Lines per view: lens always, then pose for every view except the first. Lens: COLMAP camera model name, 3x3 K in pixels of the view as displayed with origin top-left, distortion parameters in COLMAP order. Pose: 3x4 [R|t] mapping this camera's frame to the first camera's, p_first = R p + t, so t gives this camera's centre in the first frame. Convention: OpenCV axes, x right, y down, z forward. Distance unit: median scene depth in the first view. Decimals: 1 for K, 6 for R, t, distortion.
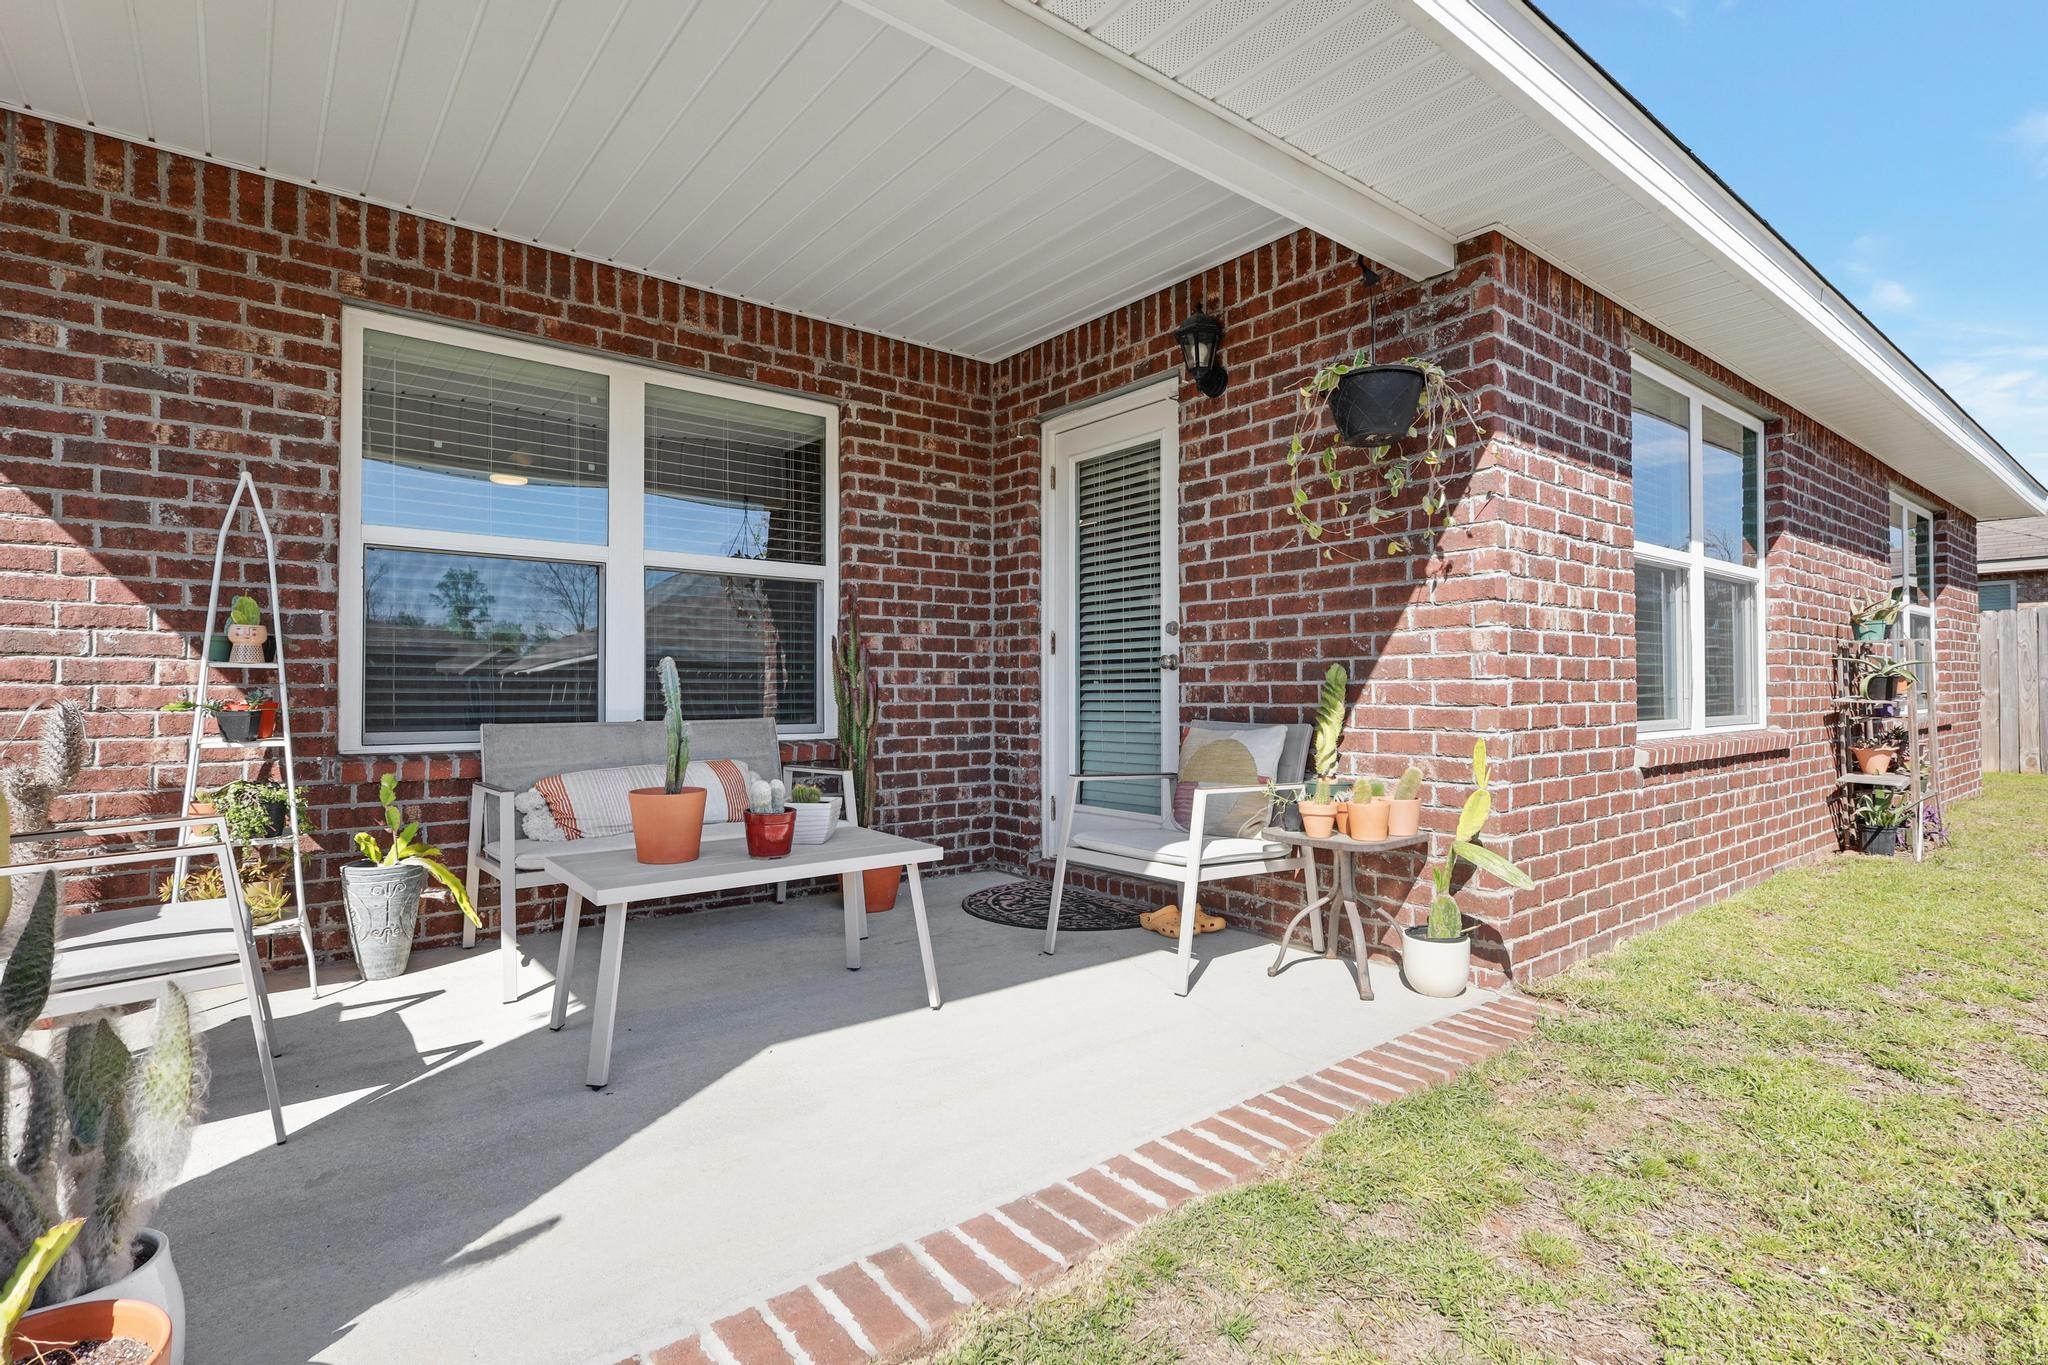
lens RADIAL K [[981.3, 0, 1019.0], [0, 981.3, 682.9], [0, 0, 1]] dist [-0.002161, 0.000030]
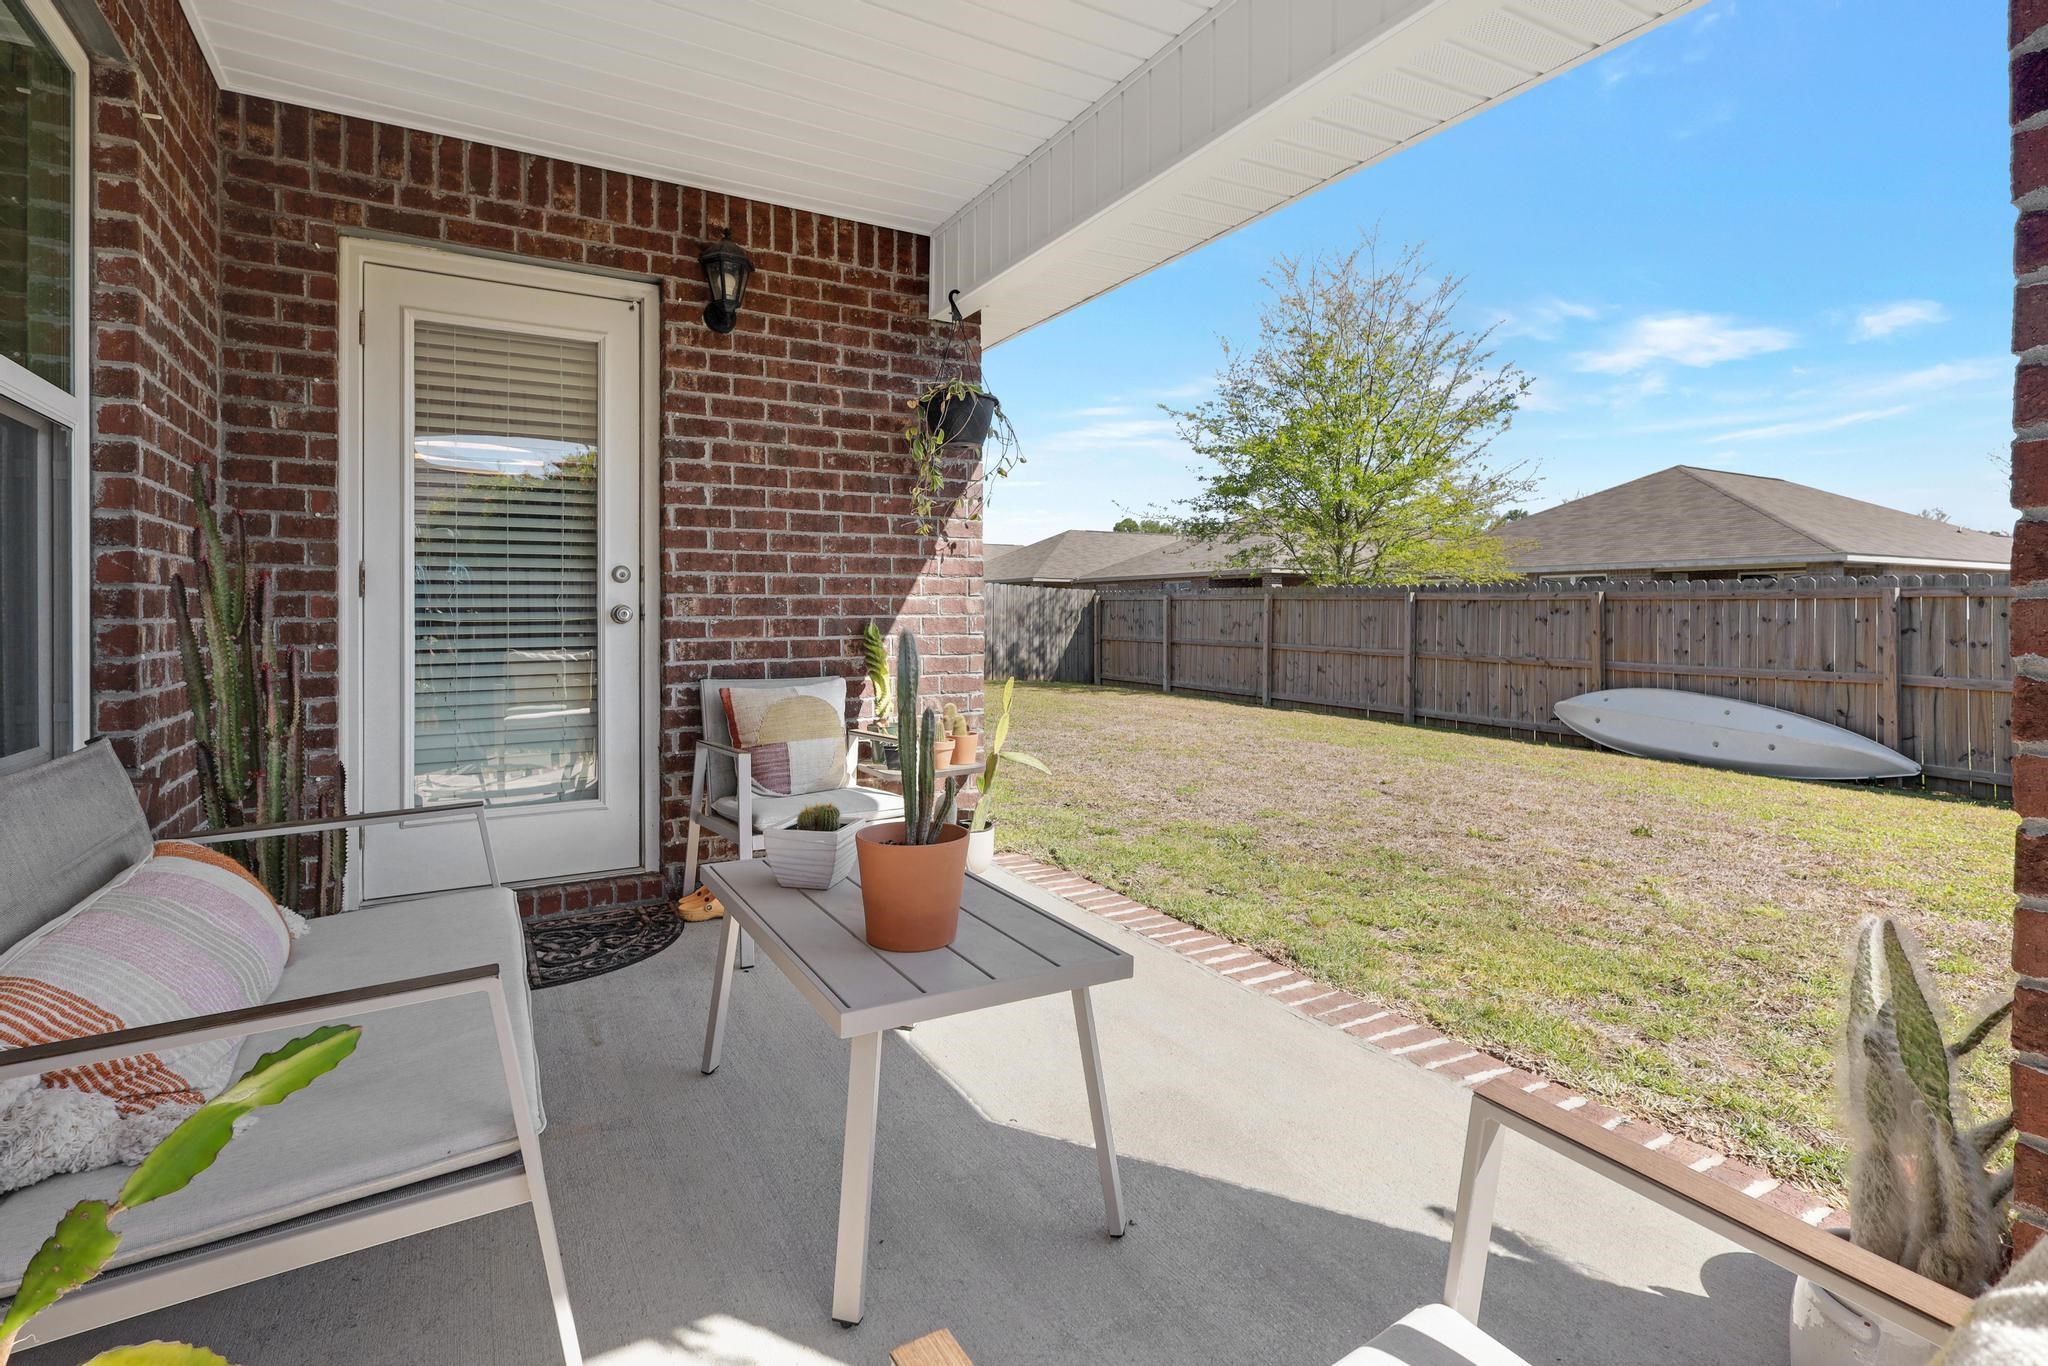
lens RADIAL K [[981.3, 0, 1042.8], [0, 981.3, 609.3], [0, 0, 1]] dist [-0.002161, 0.000030]
pose [[0.133767, 0.010654, 0.990956, -0.673221], [-0.004228, 0.999939, -0.010180, -0.019361], [-0.991004, -0.002828, 0.133804, 0.561153]]
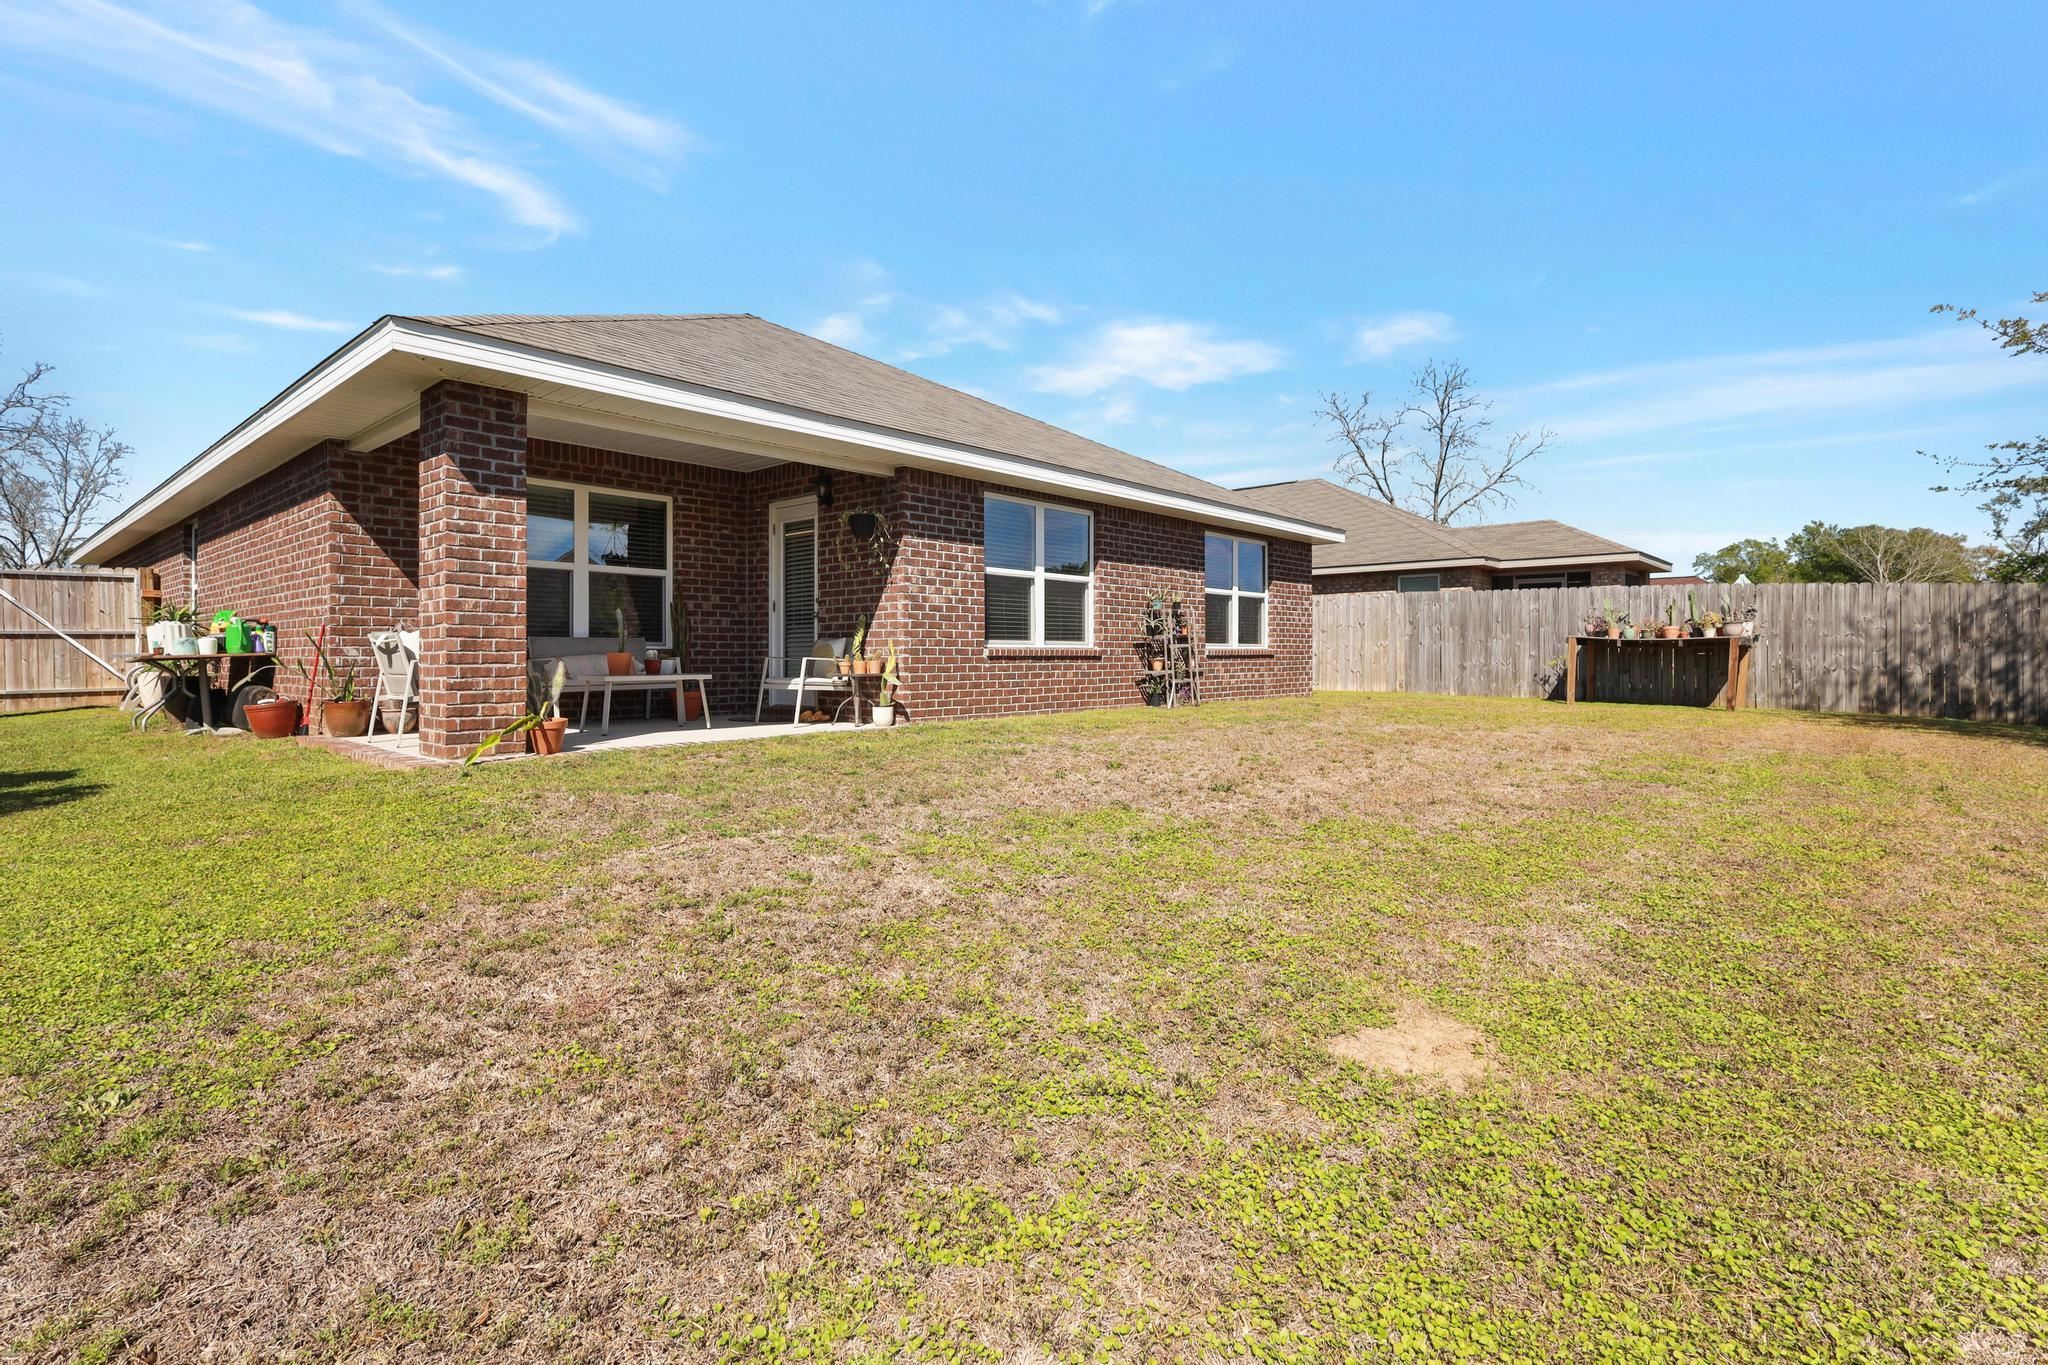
lens RADIAL K [[977.1, 0, 929.6], [0, 977.1, 676.9], [0, 0, 1]] dist [0.002825, -0.003036]
pose [[0.996218, 0.004343, 0.086776, 0.234986], [-0.006752, 0.999599, 0.027488, 0.065765], [-0.086621, -0.027970, 0.995849, -1.452068]]
